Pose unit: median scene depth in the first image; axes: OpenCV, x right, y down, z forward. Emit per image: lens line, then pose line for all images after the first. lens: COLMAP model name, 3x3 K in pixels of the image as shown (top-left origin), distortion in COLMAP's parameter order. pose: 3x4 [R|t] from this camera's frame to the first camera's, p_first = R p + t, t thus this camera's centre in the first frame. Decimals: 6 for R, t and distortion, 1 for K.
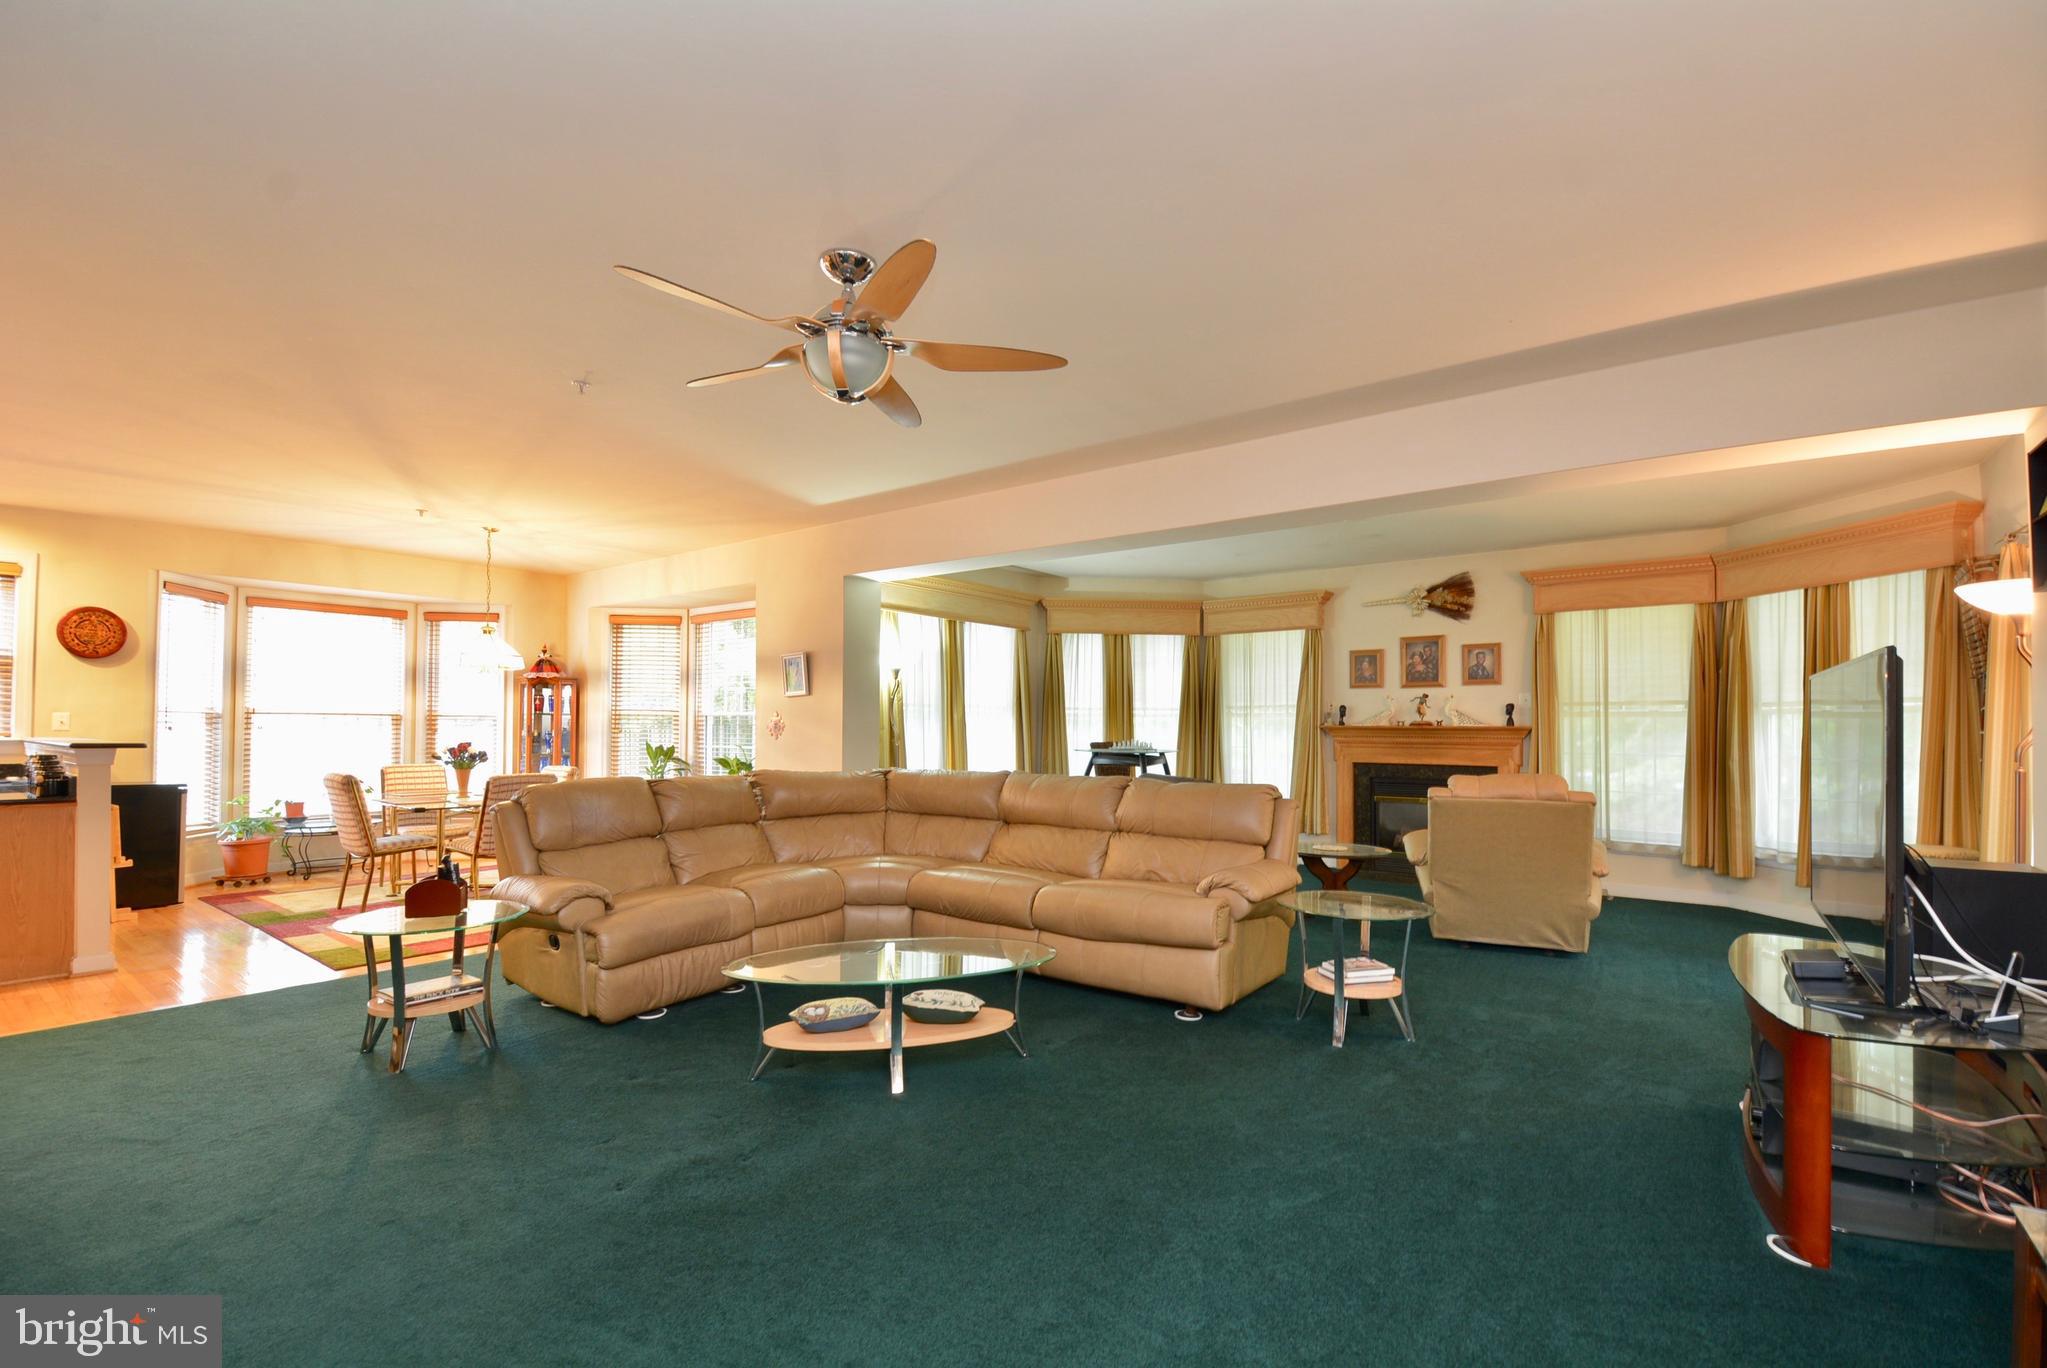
lens RADIAL K [[923.3, 0, 1034.1], [0, 923.3, 707.6], [0, 0, 1]] dist [0.019113, -0.017787]
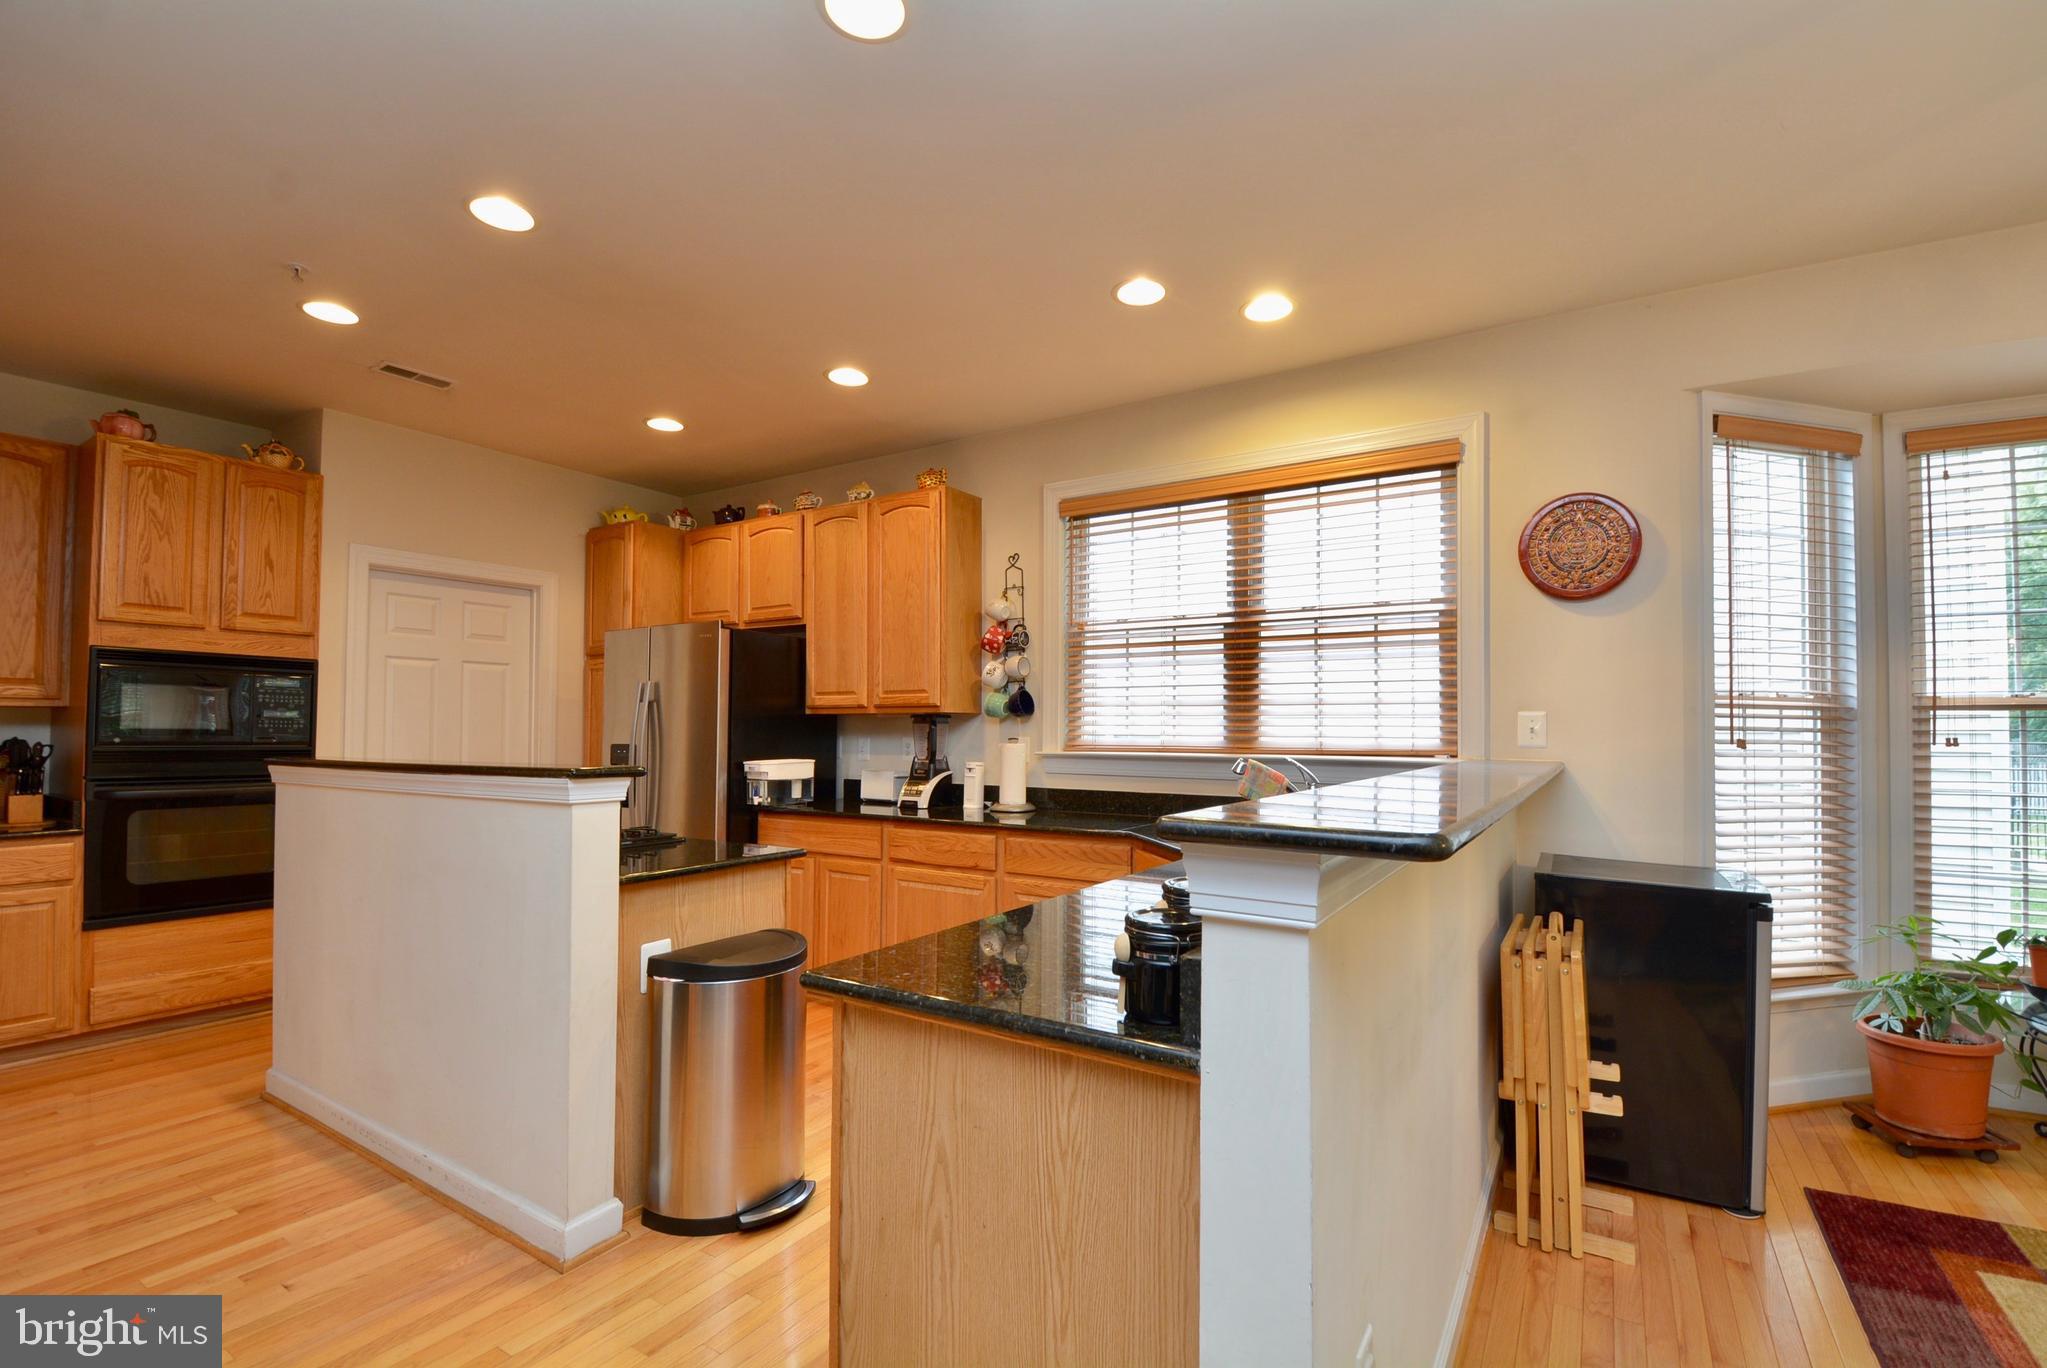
lens RADIAL K [[897.0, 0, 1058.5], [0, 897.0, 711.8], [0, 0, 1]] dist [0.018060, -0.022850]
pose [[0.083425, -0.023615, -0.996234, -0.469439], [0.018923, 0.999576, -0.022109, 0.009800], [0.996334, -0.017007, 0.083836, 0.567085]]
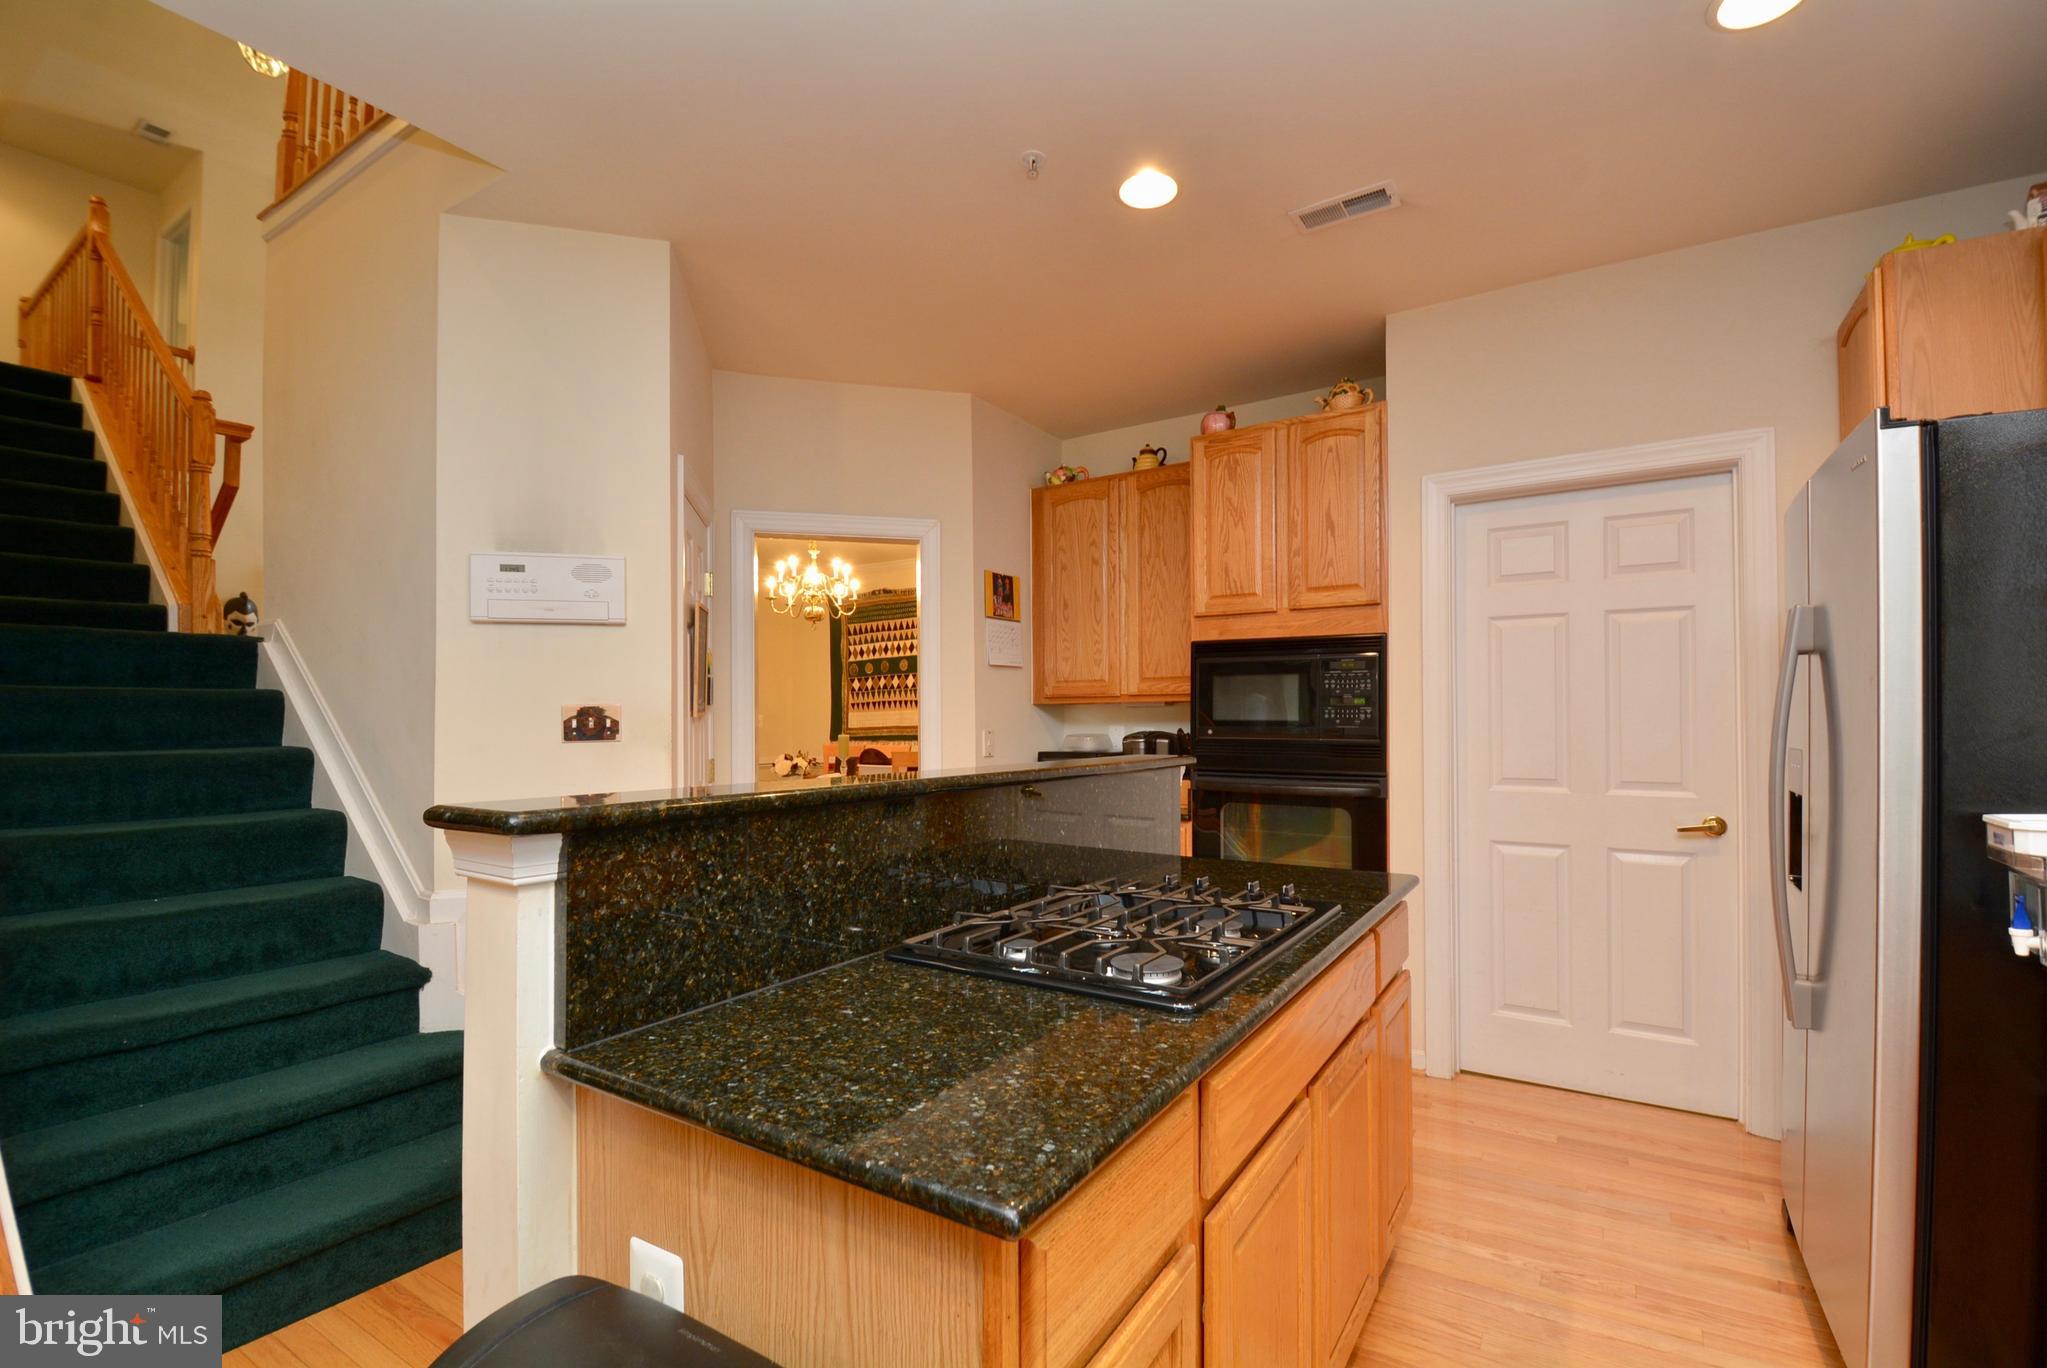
lens RADIAL K [[897.0, 0, 1058.5], [0, 897.0, 711.8], [0, 0, 1]] dist [0.018060, -0.022850]
pose [[-0.997274, 0.000735, -0.073788, -0.837863], [0.003032, 0.999514, -0.031033, 0.009168], [0.073730, -0.031172, -0.996791, 0.586694]]
